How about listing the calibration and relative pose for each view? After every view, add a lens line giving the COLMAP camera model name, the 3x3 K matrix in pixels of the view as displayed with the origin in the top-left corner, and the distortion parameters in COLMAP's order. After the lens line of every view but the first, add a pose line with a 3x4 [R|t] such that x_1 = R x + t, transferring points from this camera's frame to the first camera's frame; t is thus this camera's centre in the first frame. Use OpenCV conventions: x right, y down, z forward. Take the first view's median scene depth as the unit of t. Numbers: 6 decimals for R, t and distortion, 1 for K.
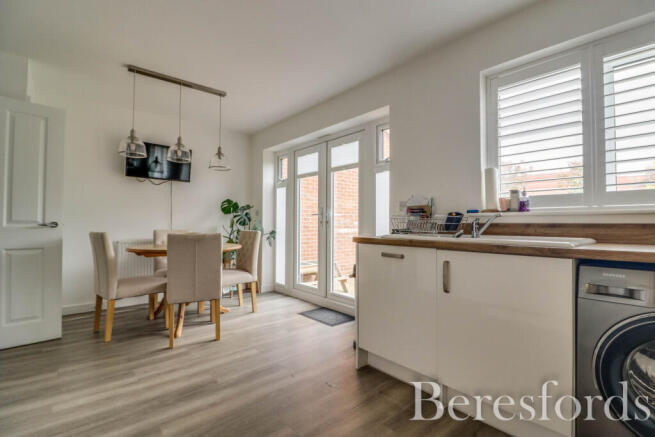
lens RADIAL K [[304.0, 0, 326.7], [0, 304.0, 214.4], [0, 0, 1]] dist [-0.000536, -0.001273]
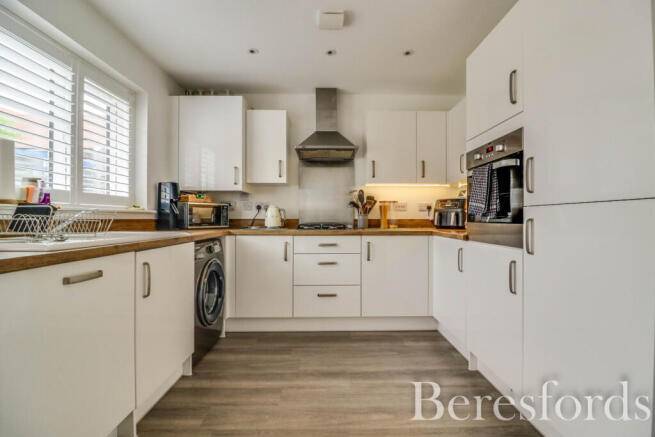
lens RADIAL K [[304.0, 0, 330.0], [0, 304.0, 216.3], [0, 0, 1]] dist [-0.000536, -0.001273]
pose [[-0.772918, 0.000646, 0.634506, -0.503195], [-0.019048, 0.999525, -0.024221, 0.026234], [-0.634220, -0.030807, -0.772539, 1.152830]]
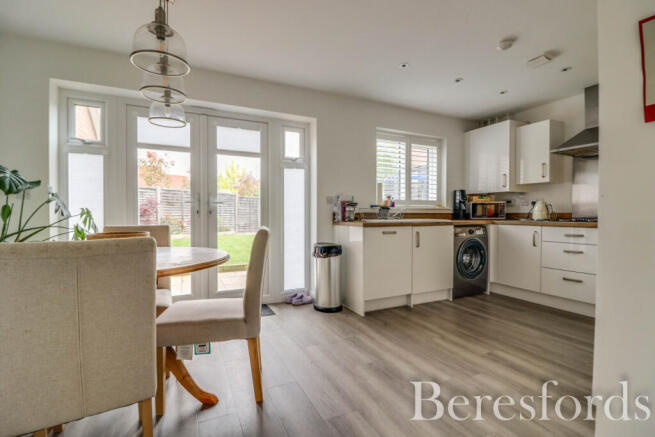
lens RADIAL K [[304.0, 0, 329.9], [0, 304.0, 217.9], [0, 0, 1]] dist [-0.000536, -0.001273]
pose [[0.250551, -0.015465, 0.967980, -1.435817], [-0.024491, 0.999451, 0.022307, 0.028599], [-0.967793, -0.029296, 0.250035, 0.905439]]
